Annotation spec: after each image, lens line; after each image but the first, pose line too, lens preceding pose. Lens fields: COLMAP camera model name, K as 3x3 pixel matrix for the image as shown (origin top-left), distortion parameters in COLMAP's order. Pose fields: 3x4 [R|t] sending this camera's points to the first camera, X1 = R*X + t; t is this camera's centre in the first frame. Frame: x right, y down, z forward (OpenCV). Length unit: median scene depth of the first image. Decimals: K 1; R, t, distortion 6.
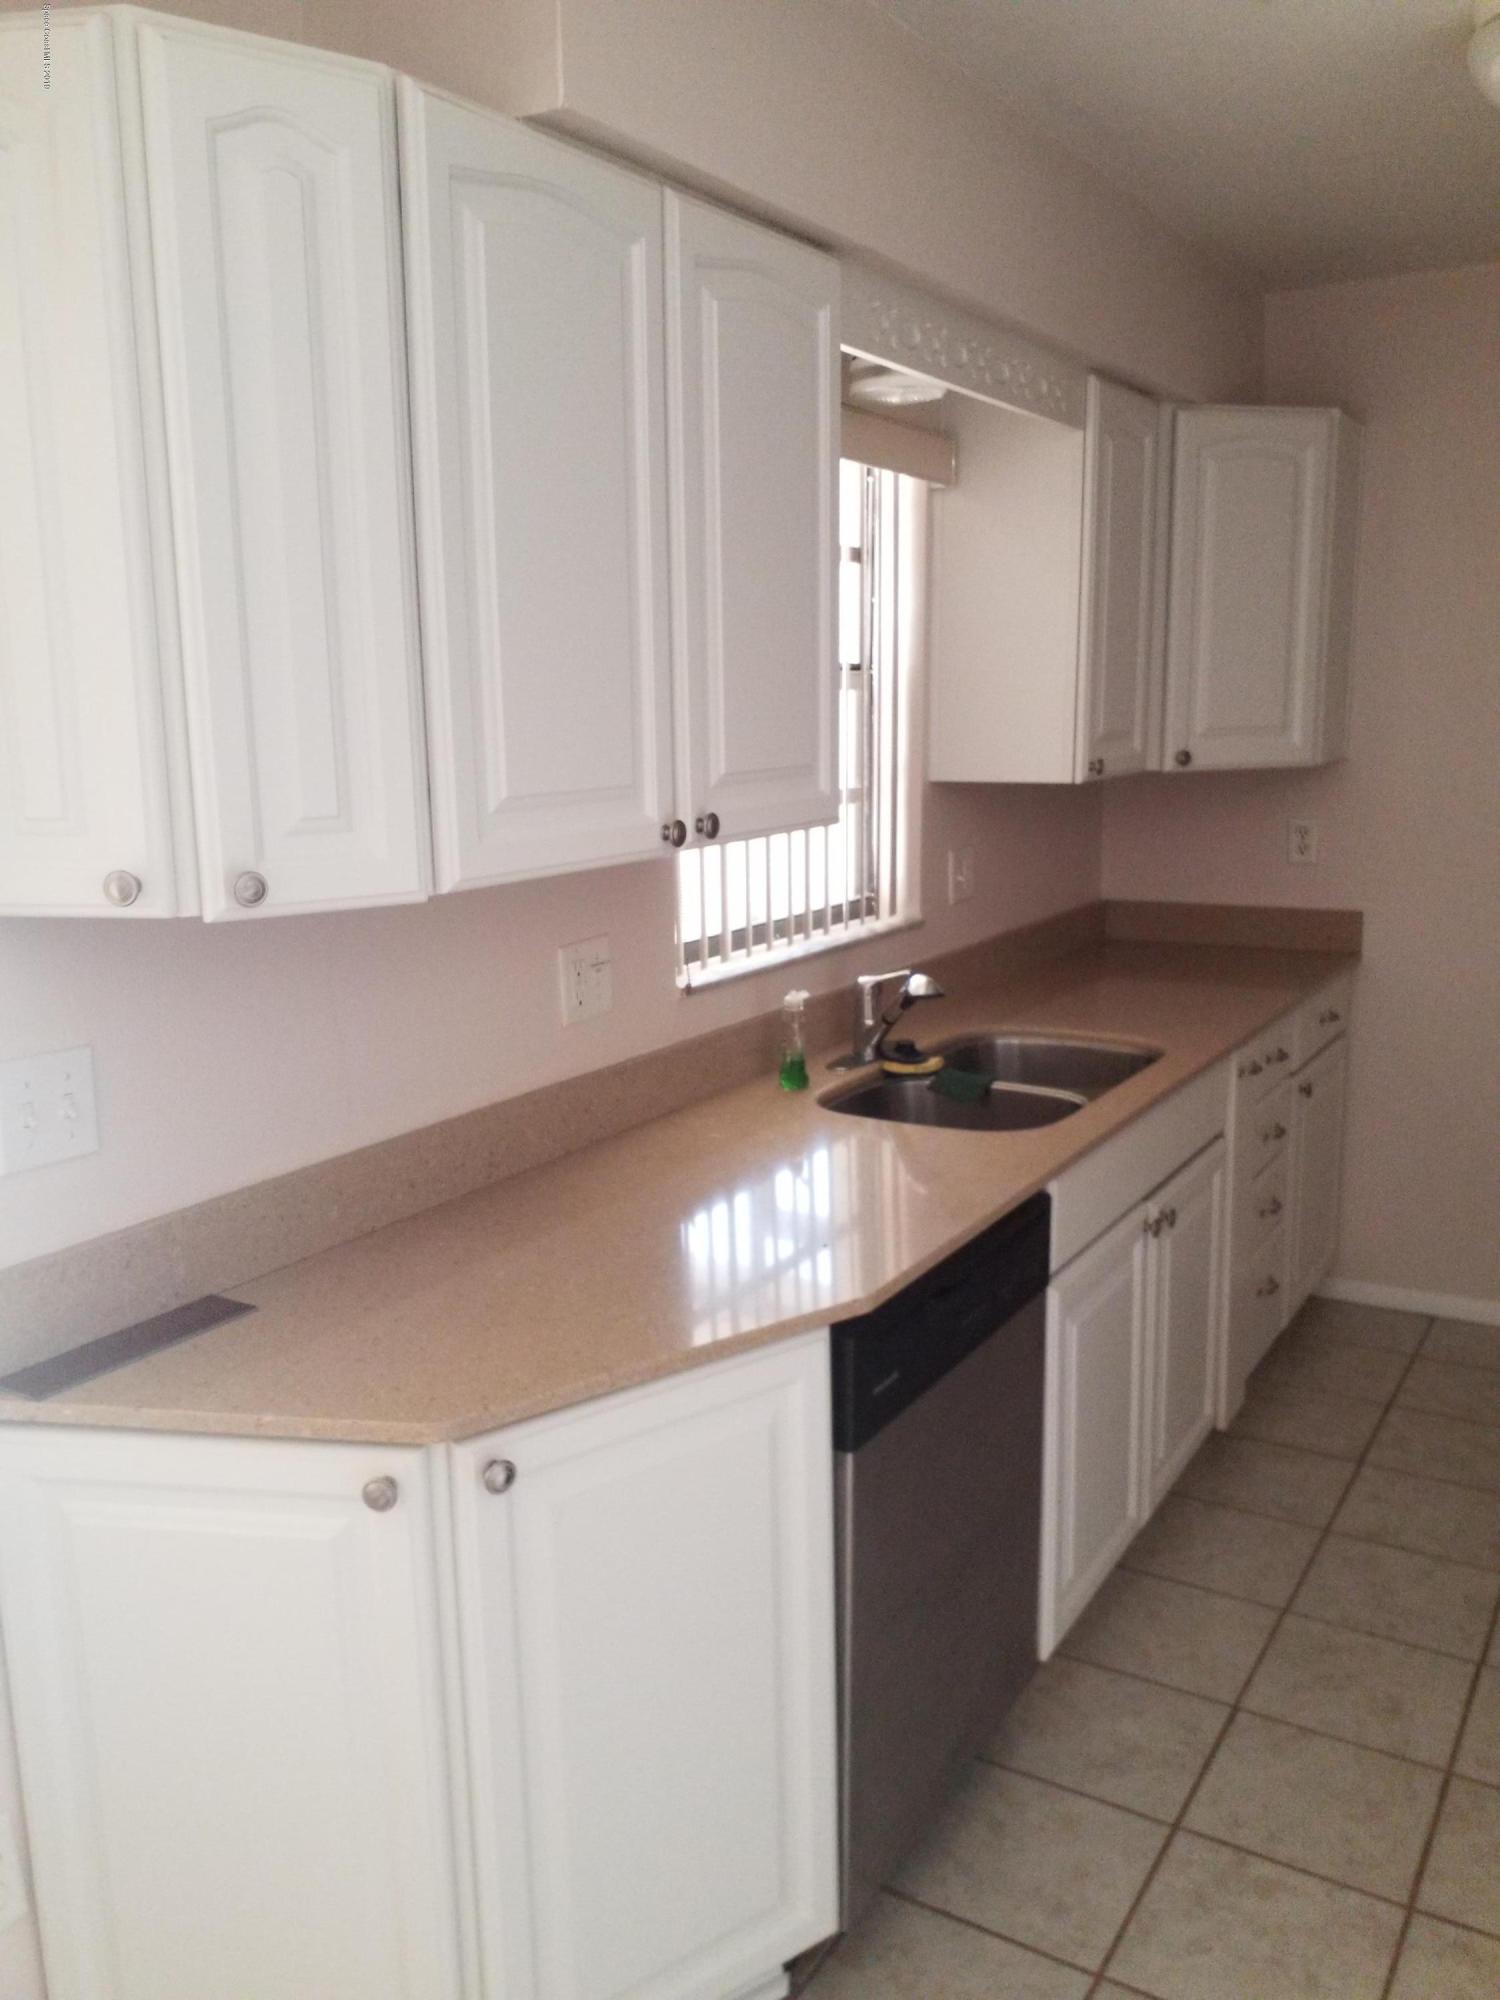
lens RADIAL K [[1558.3, 0, 750.0], [0, 1558.3, 1000.0], [0, 0, 1]] dist [0.082560, -0.181776]
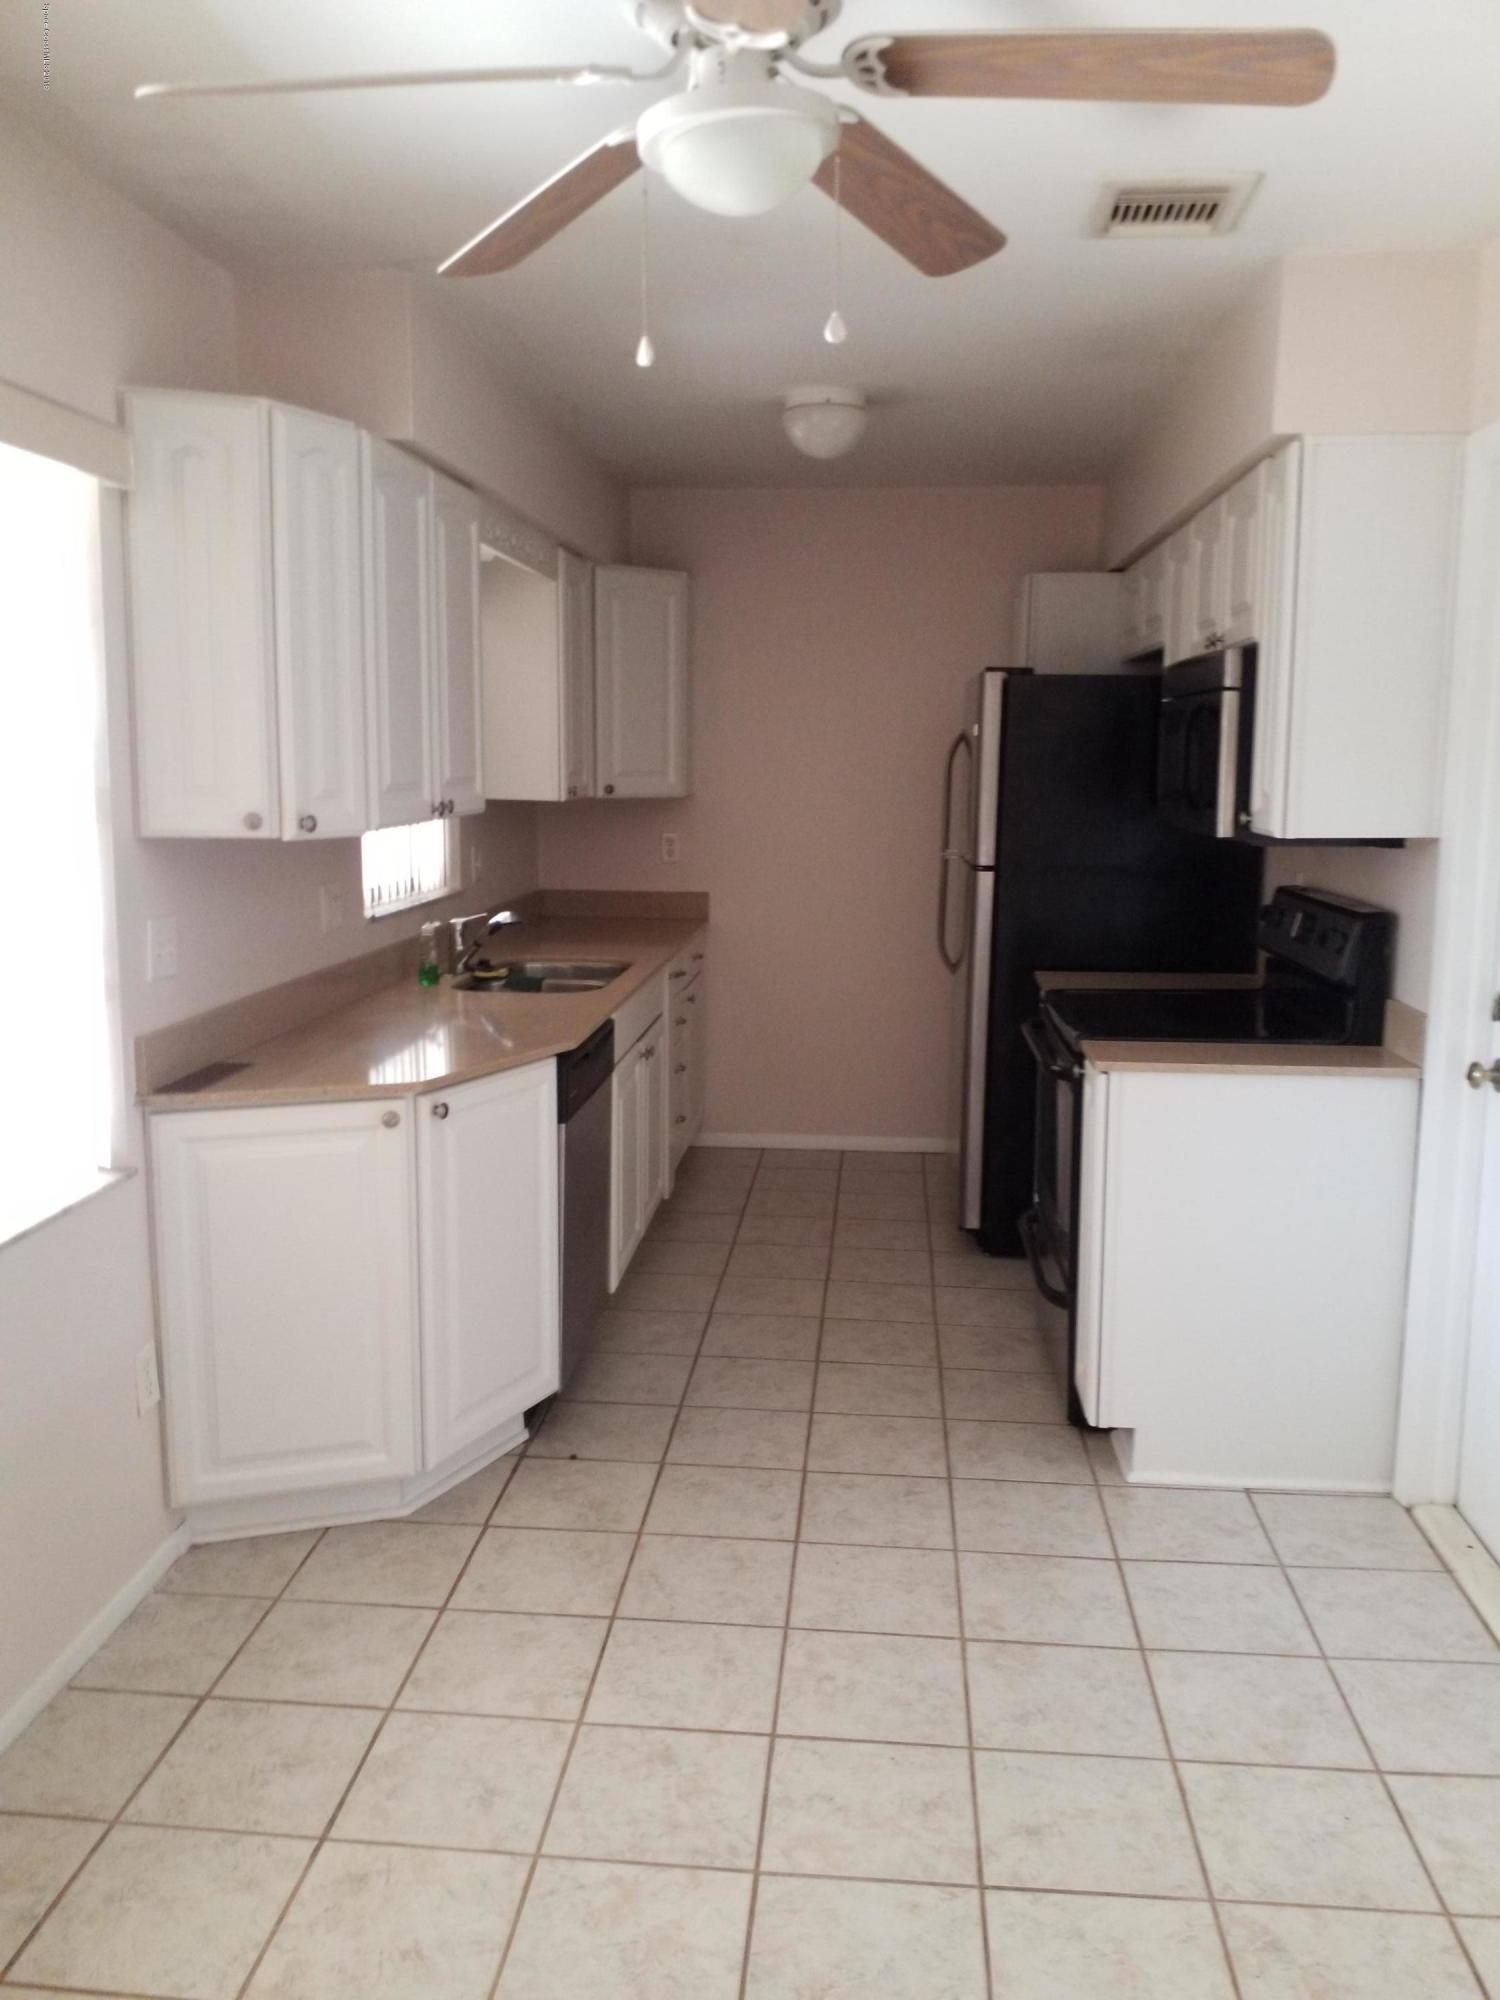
lens RADIAL K [[1558.3, 0, 750.0], [0, 1558.3, 1000.0], [0, 0, 1]] dist [0.082560, -0.181776]
pose [[0.890600, -0.037541, 0.453236, -0.404536], [0.053400, 0.998326, -0.022240, 0.125863], [-0.451642, 0.044009, 0.891113, -0.567033]]
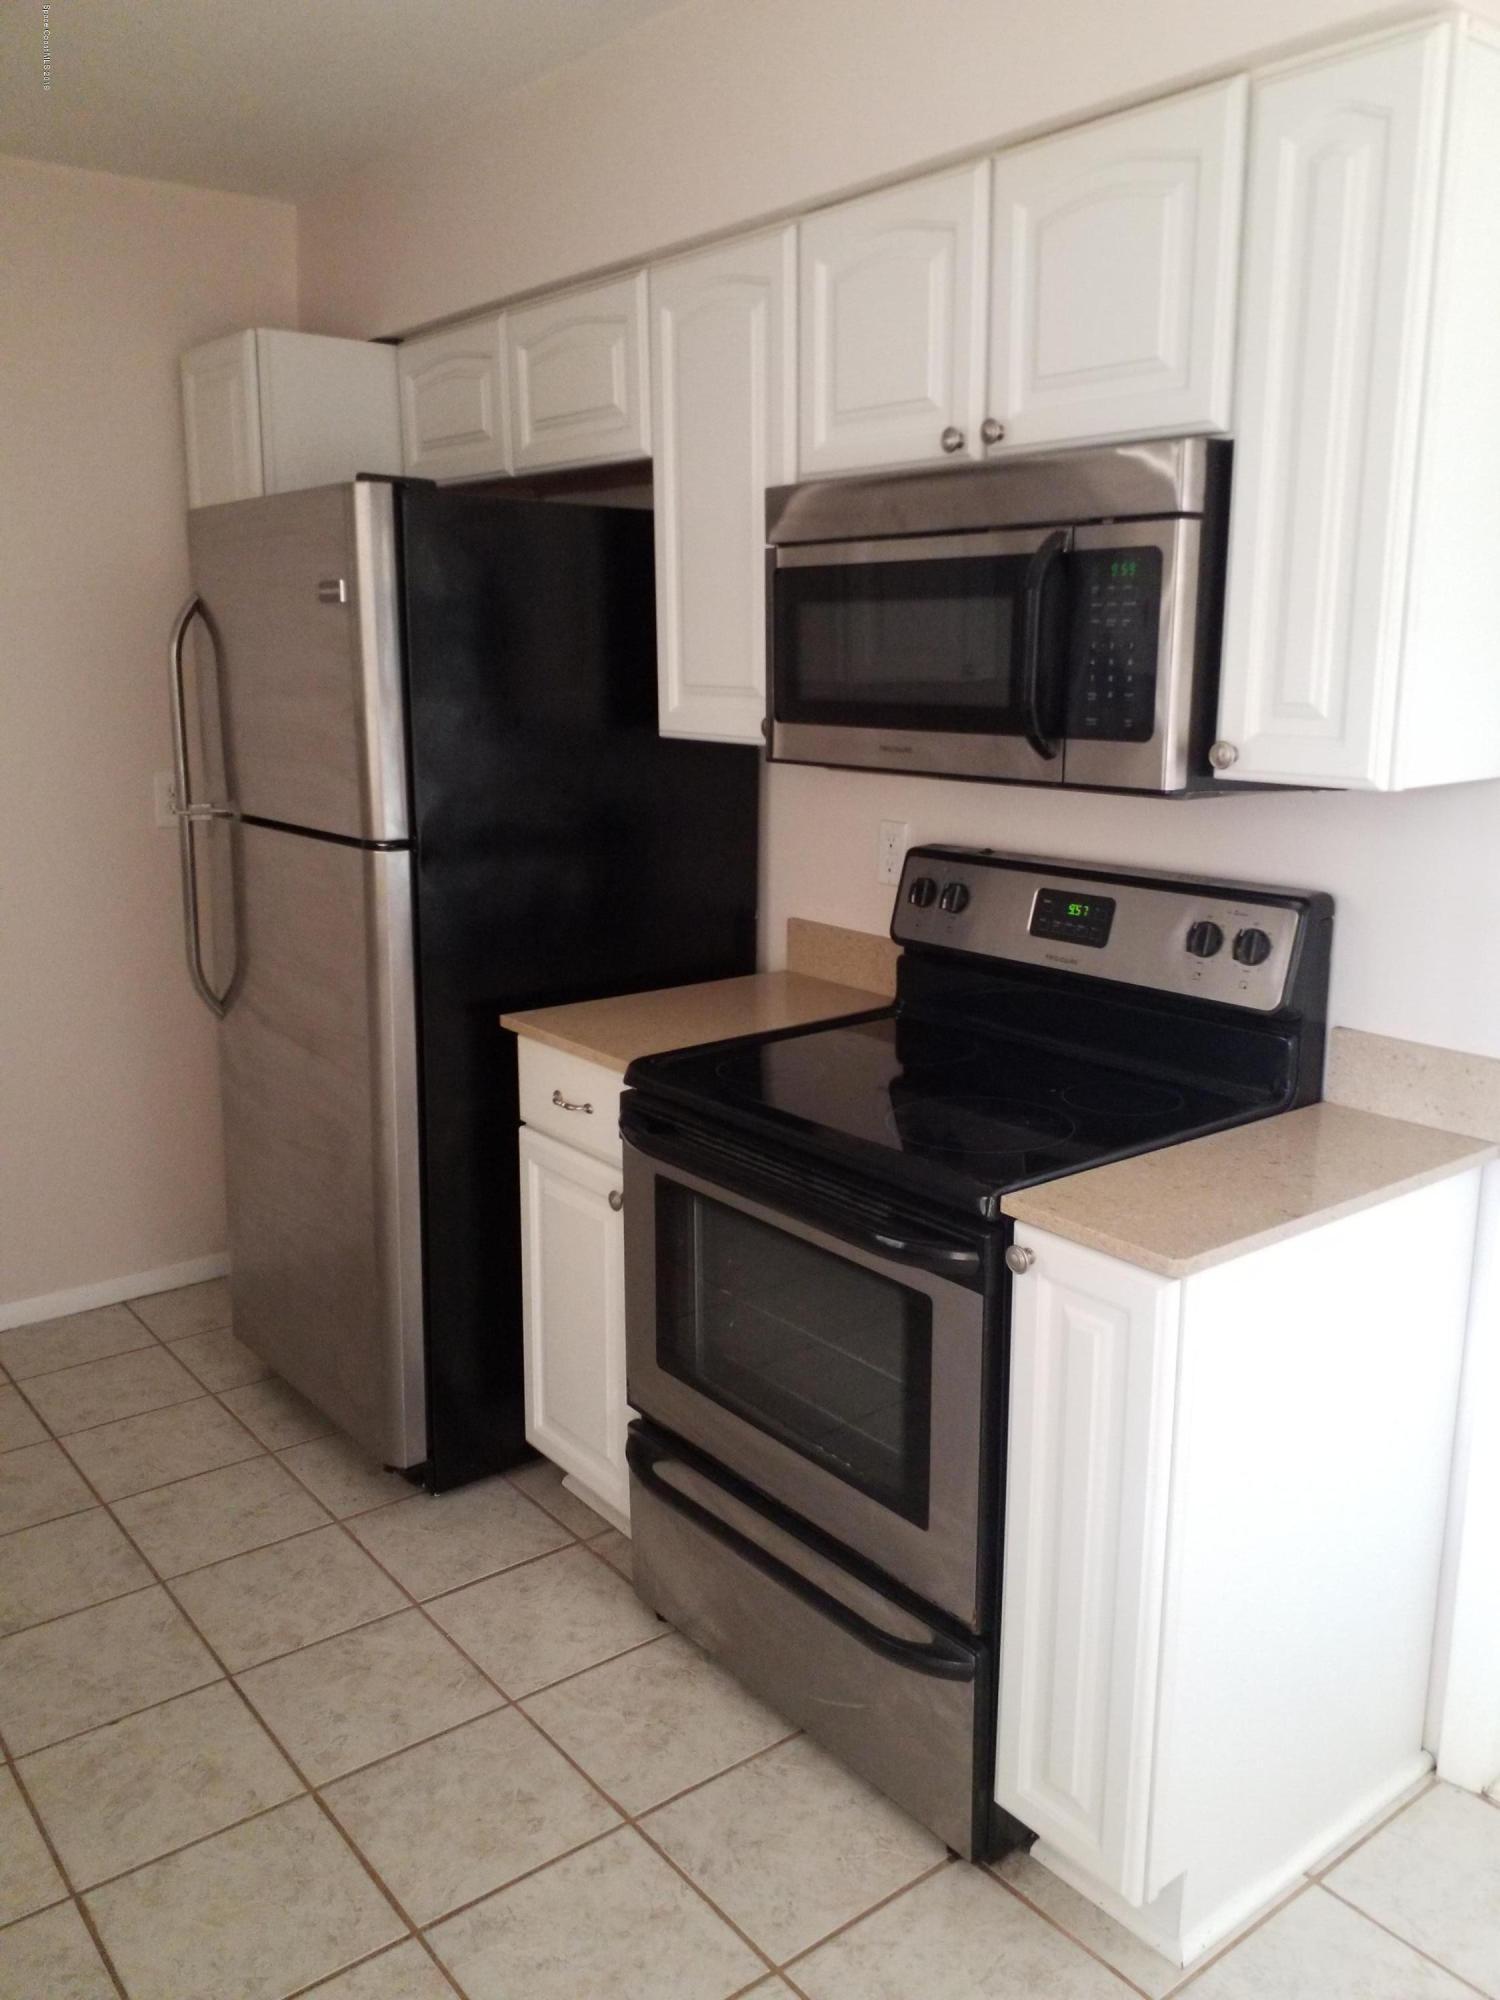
lens RADIAL K [[1573.8, 0, 750.0], [0, 1573.8, 1000.0], [0, 0, 1]] dist [-0.000608, 0.000477]
pose [[0.332275, -0.172684, 0.927240, -0.218408], [0.157652, 0.979435, 0.125910, -0.038643], [-0.929913, 0.104344, 0.352666, 0.319461]]
